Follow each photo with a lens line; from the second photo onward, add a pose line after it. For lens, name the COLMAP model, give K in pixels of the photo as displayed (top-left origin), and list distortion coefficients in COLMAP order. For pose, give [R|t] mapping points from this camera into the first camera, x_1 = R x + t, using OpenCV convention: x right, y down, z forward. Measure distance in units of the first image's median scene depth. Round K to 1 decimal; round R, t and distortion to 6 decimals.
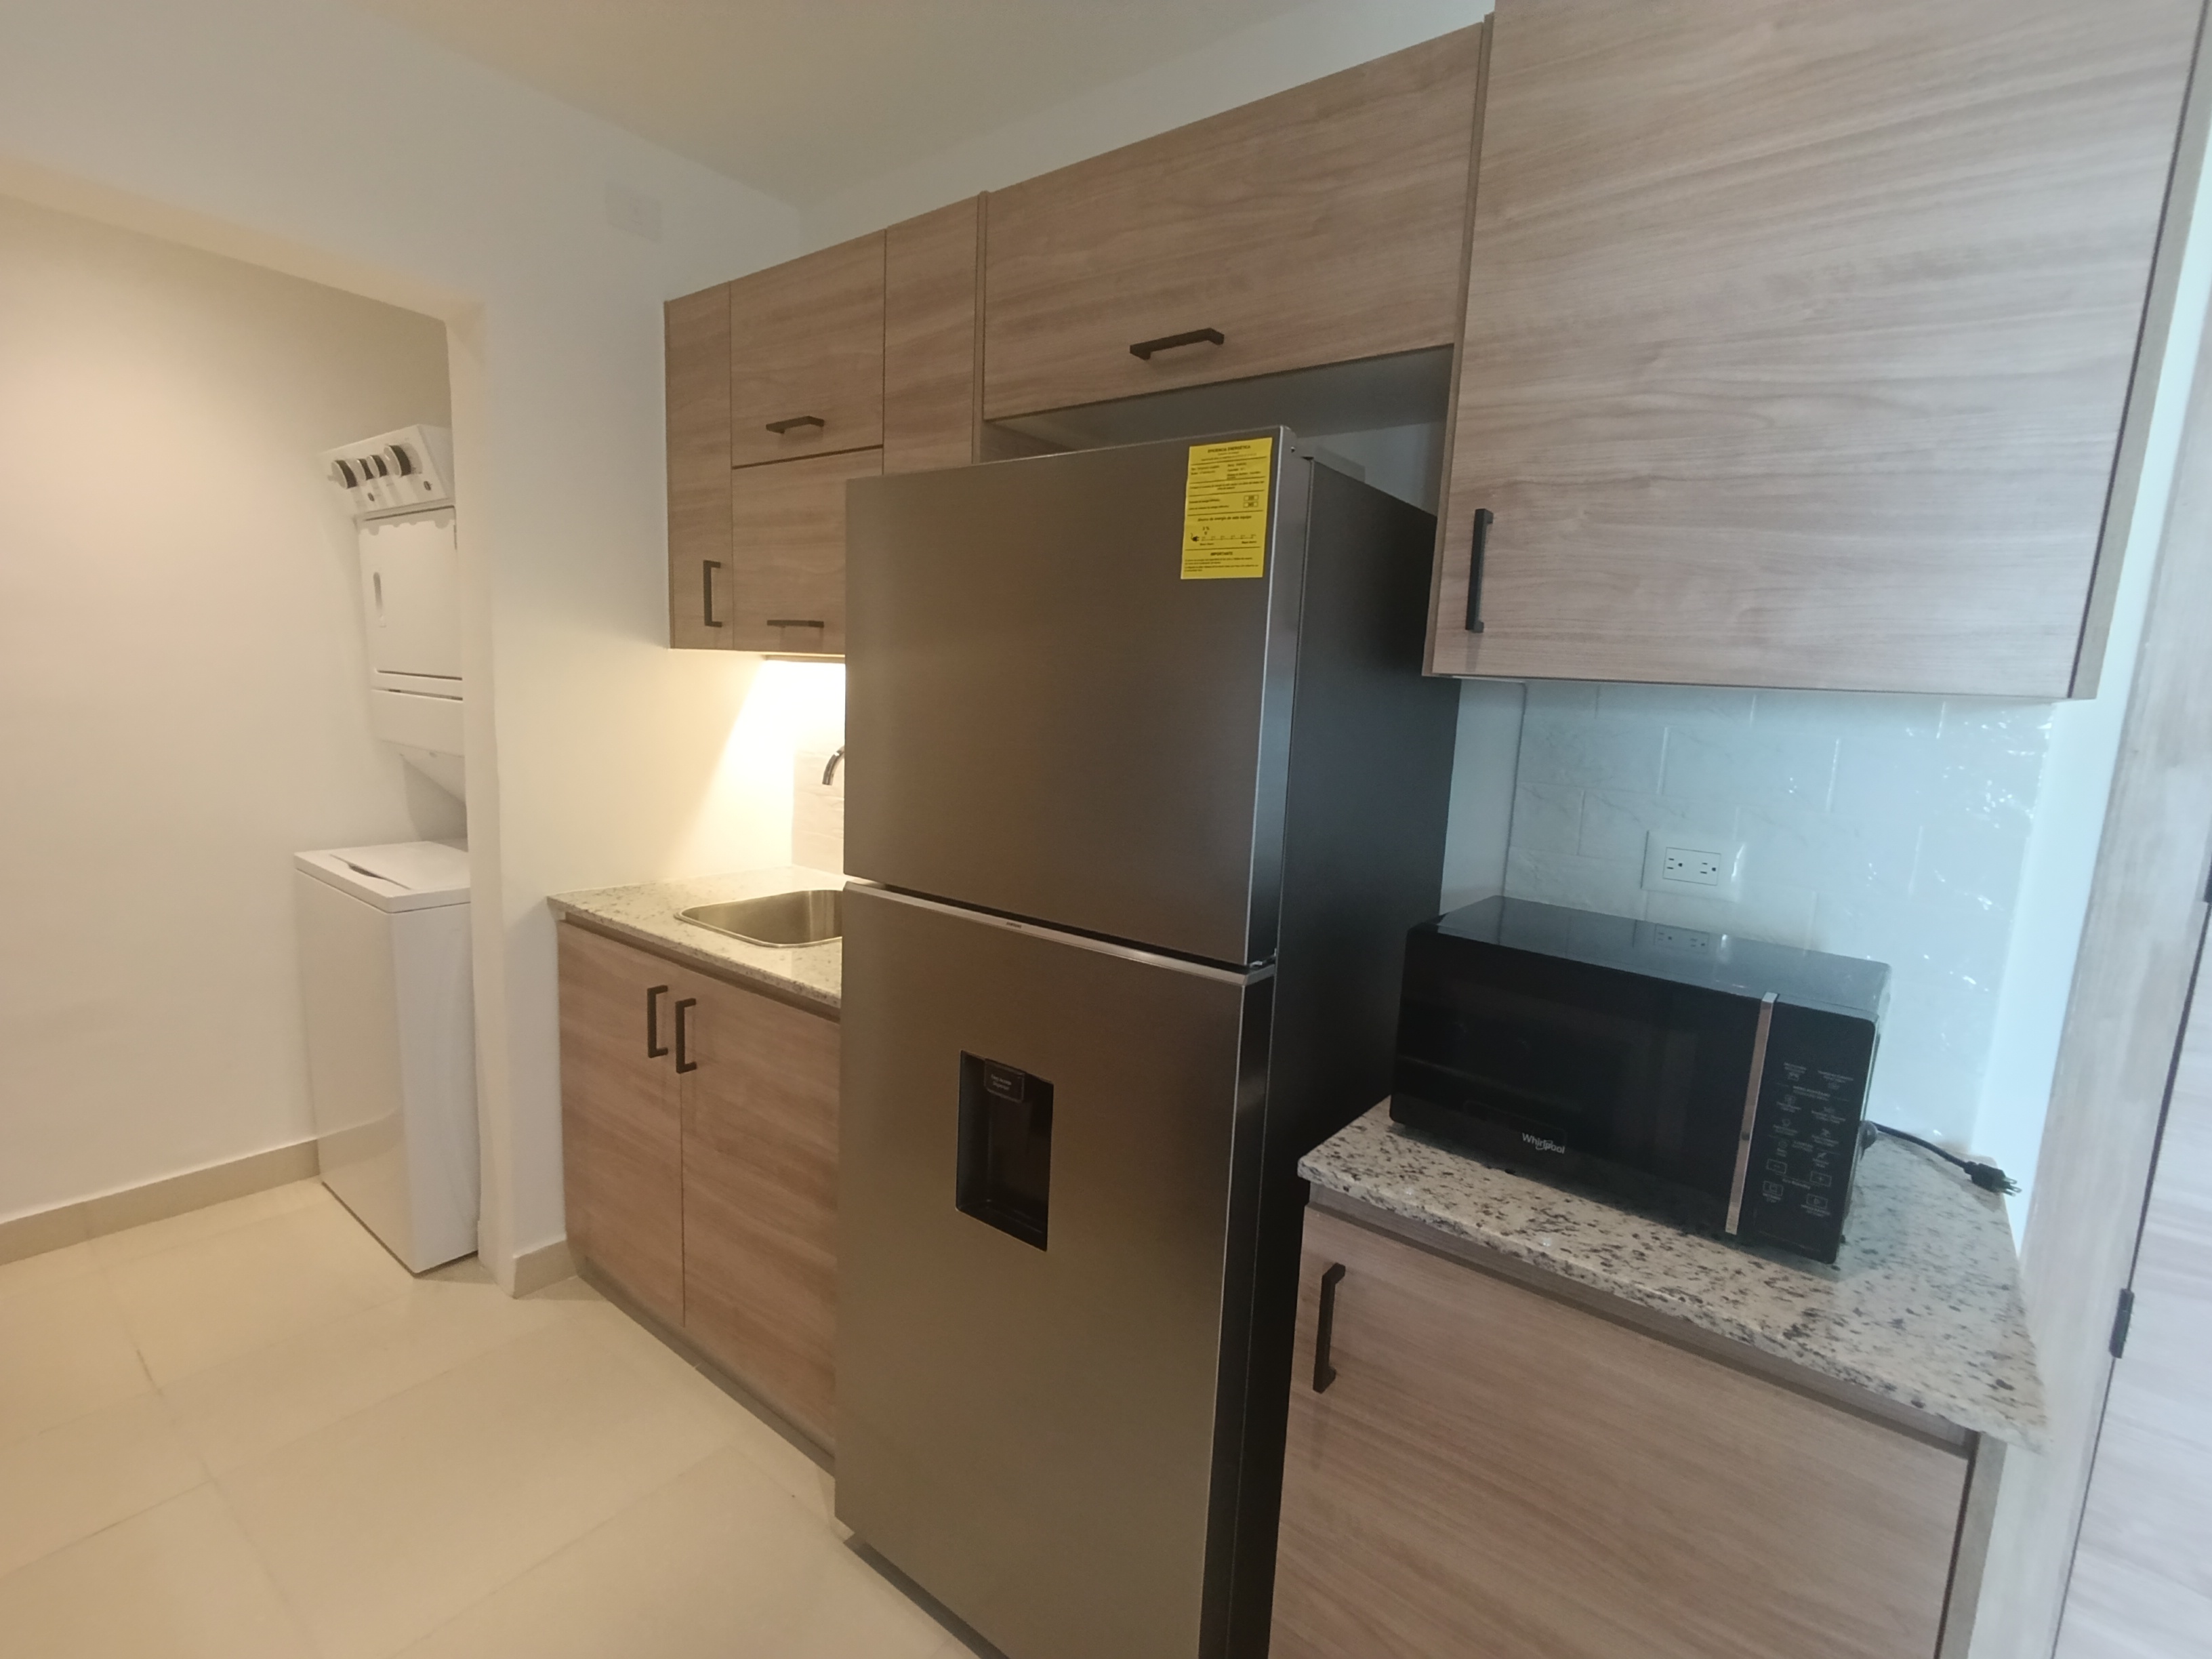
lens RADIAL K [[1029.7, 0, 1117.9], [0, 1029.7, 833.9], [0, 0, 1]] dist [-0.000400, 0.004054]
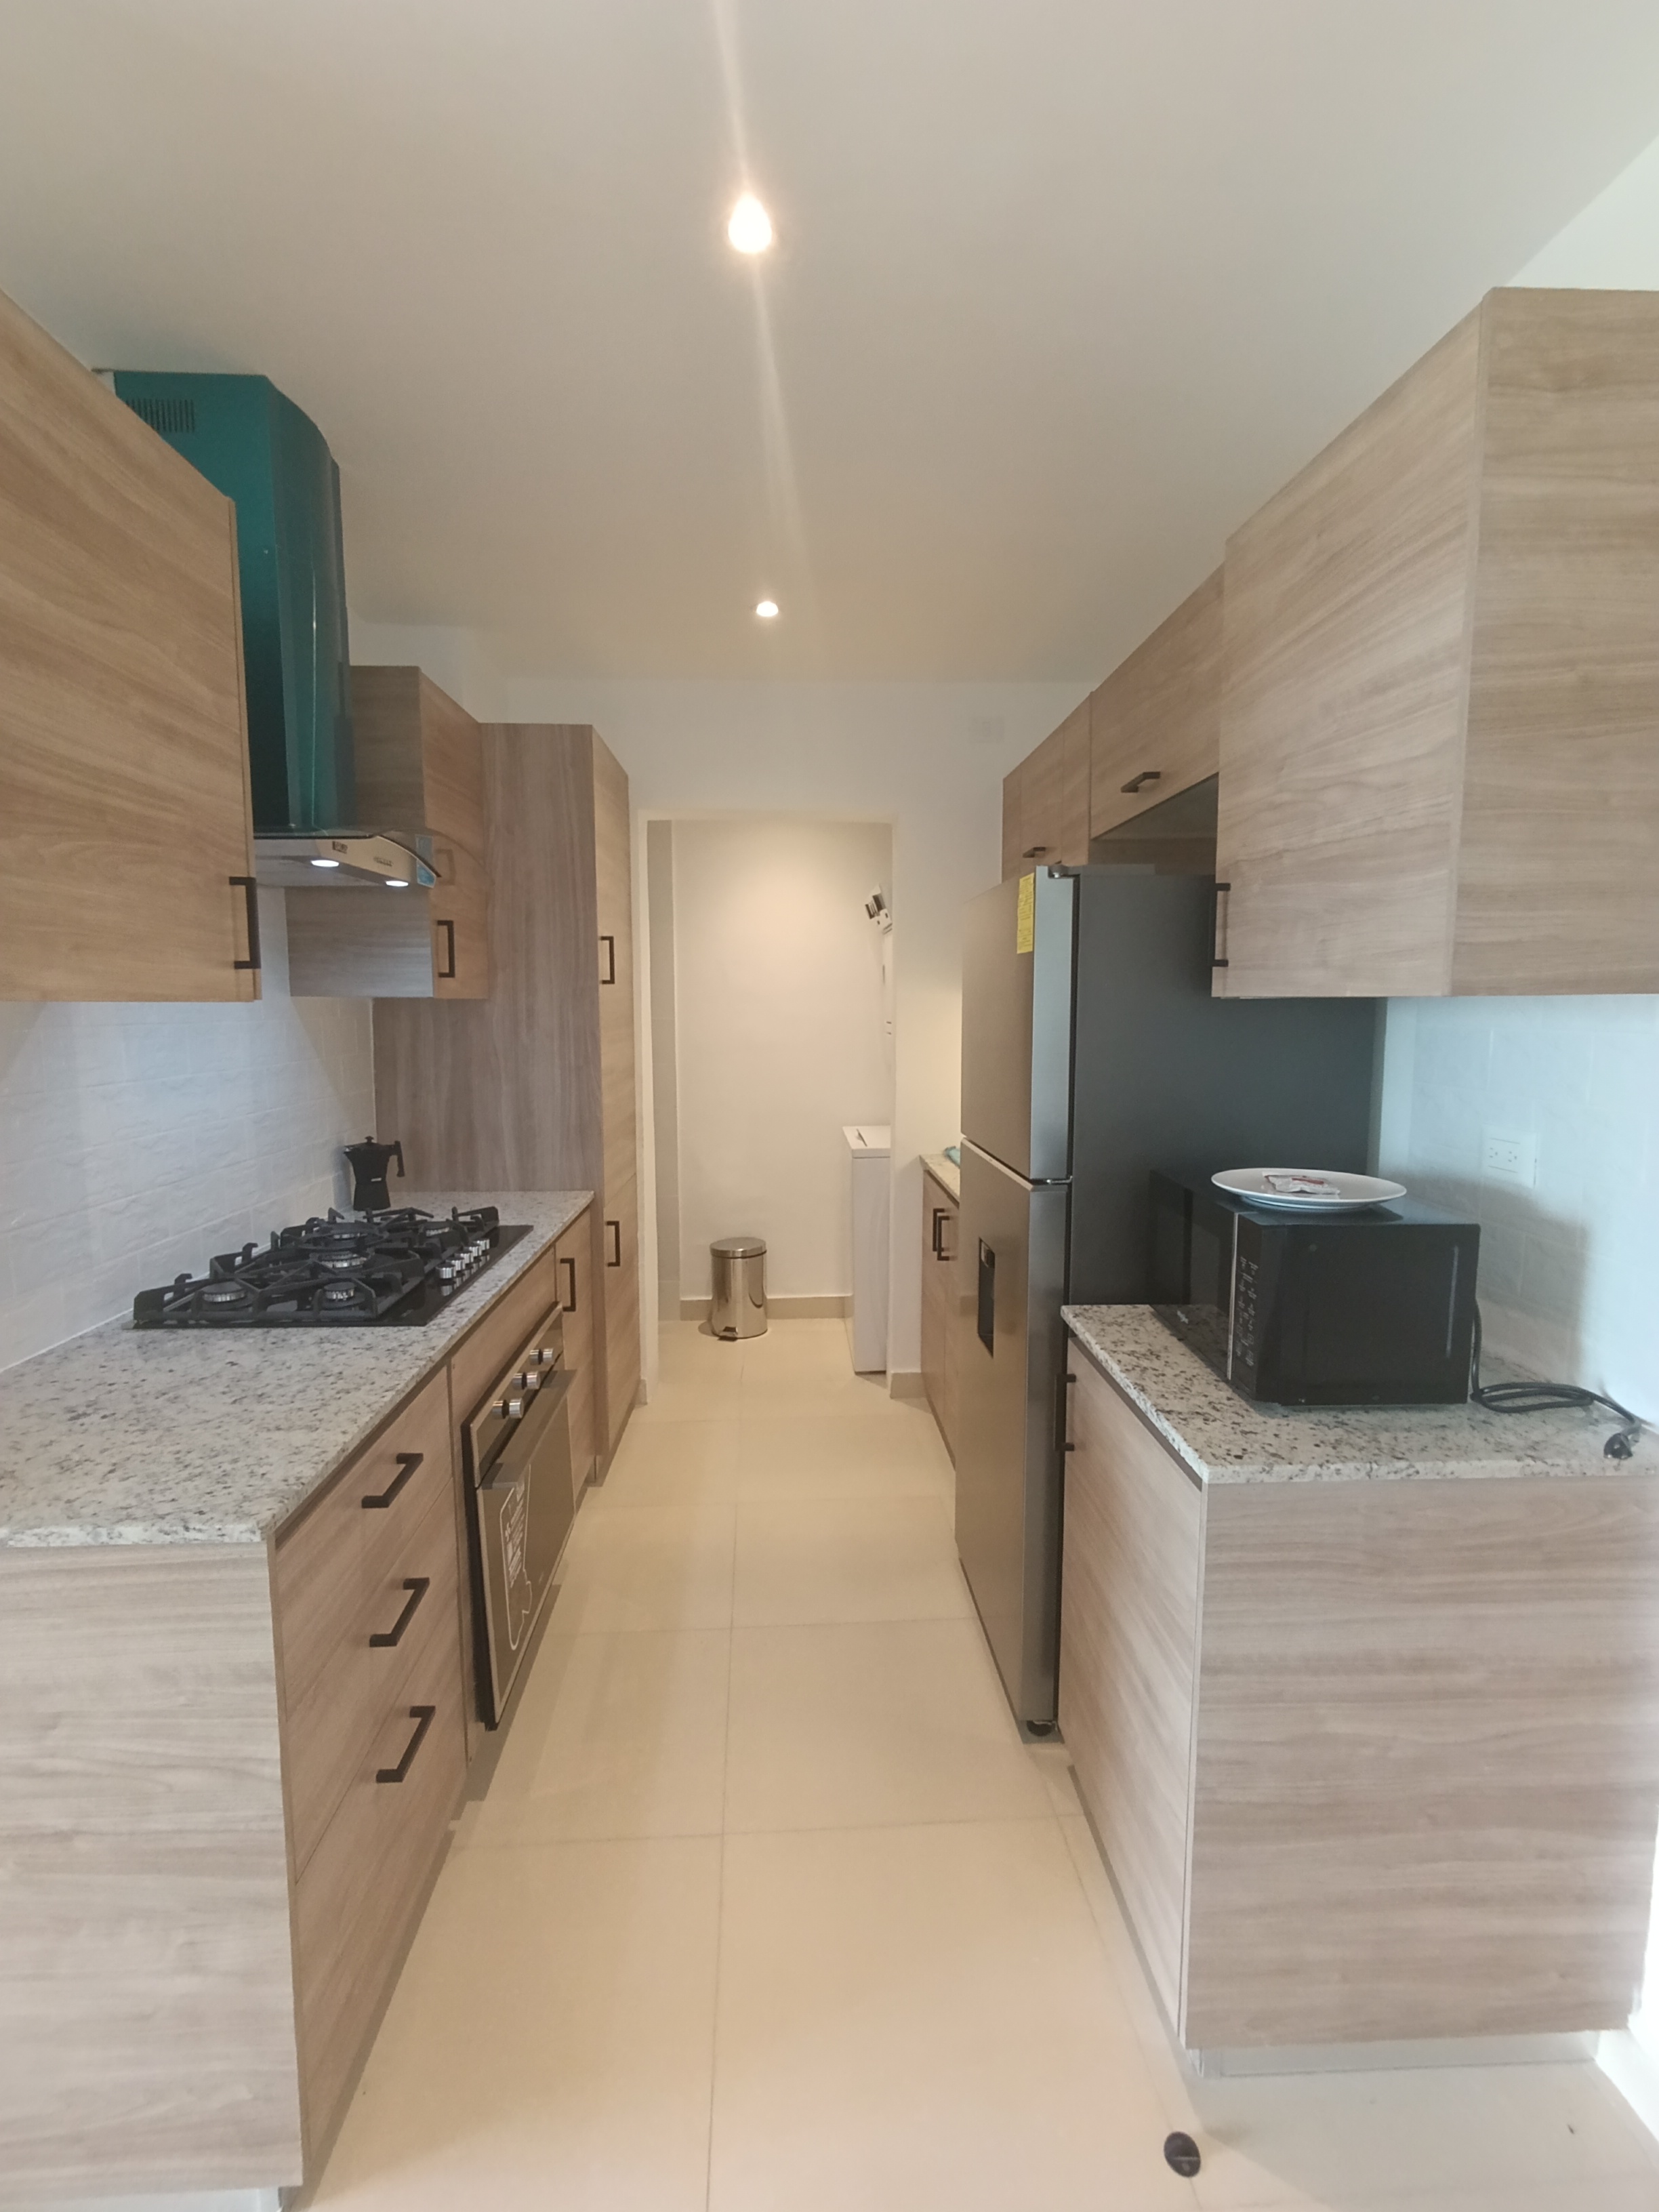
lens RADIAL K [[1029.7, 0, 823.6], [0, 1029.7, 1117.8], [0, 0, 1]] dist [-0.000400, 0.004054]
pose [[0.640195, 0.034287, -0.767447, 0.768552], [-0.076339, 0.996898, -0.019142, 0.056244], [0.764410, 0.070841, 0.640827, -0.218360]]
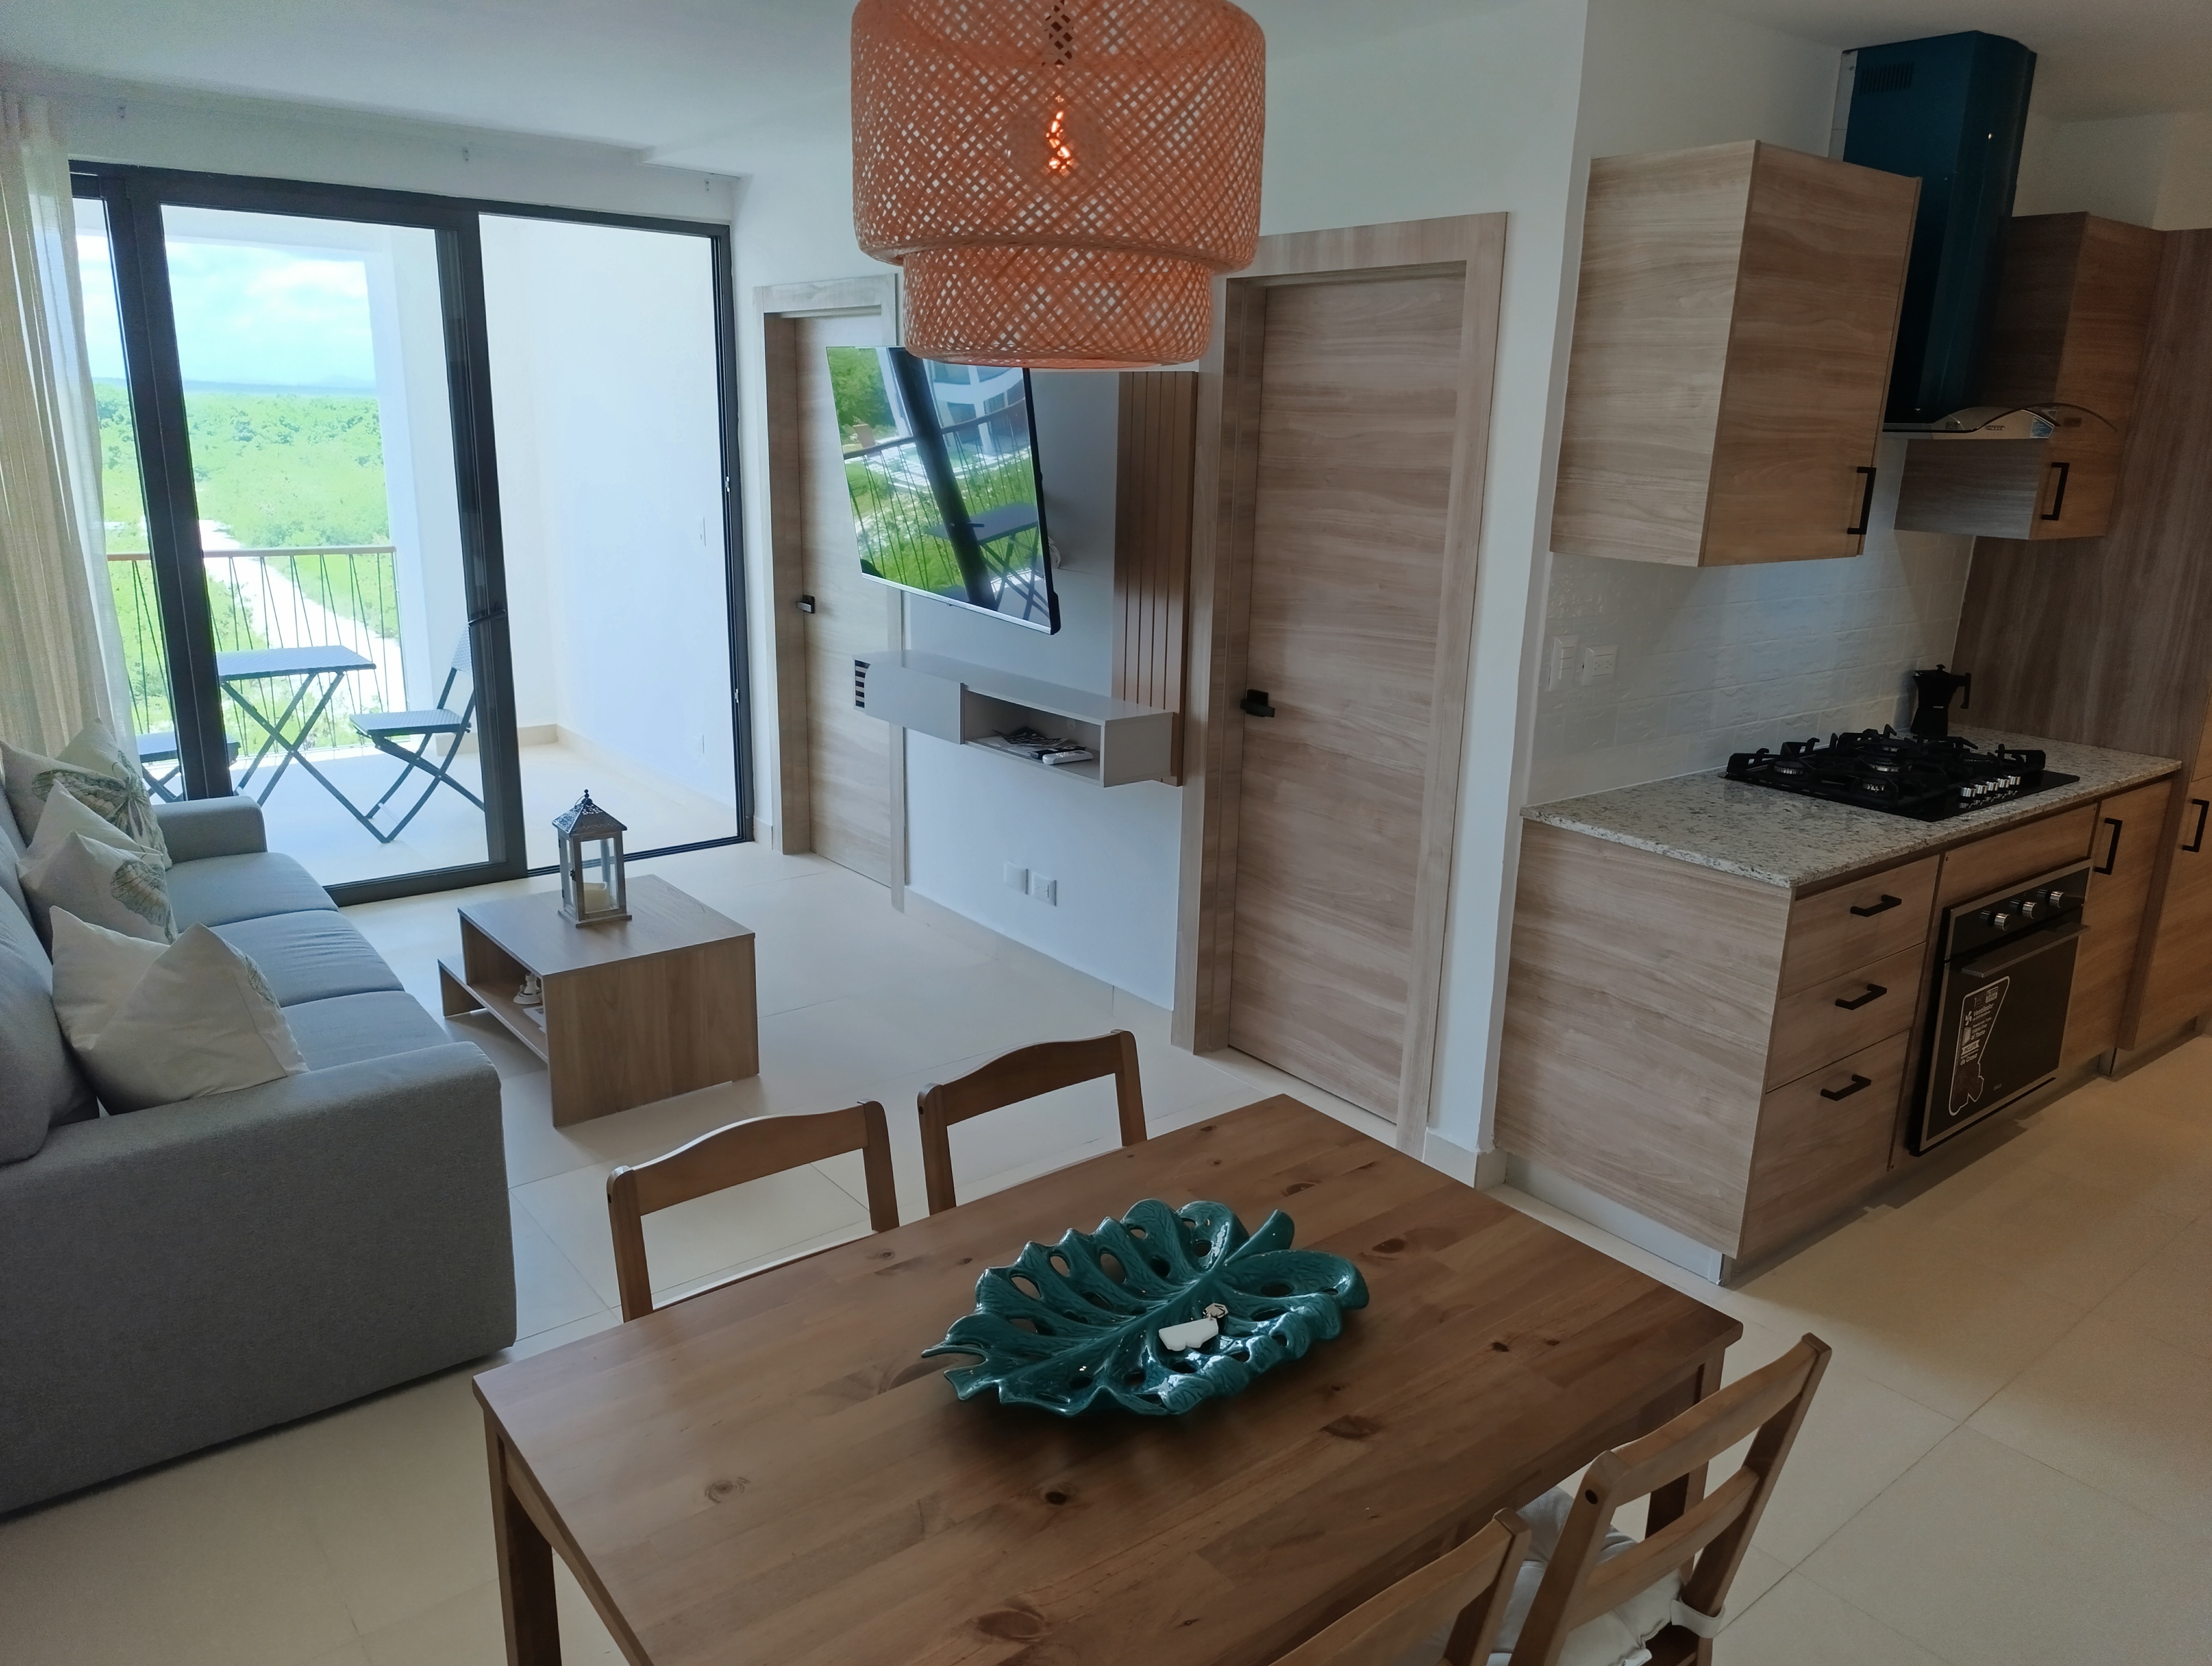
lens RADIAL K [[1526.9, 0, 1117.0], [0, 1526.9, 836.0], [0, 0, 1]] dist [0.035414, -0.046641]
pose [[-0.251334, 0.201454, -0.946704, 1.808975], [-0.176710, 0.952111, 0.249518, -0.010662], [0.951633, 0.230004, -0.203699, -0.424555]]
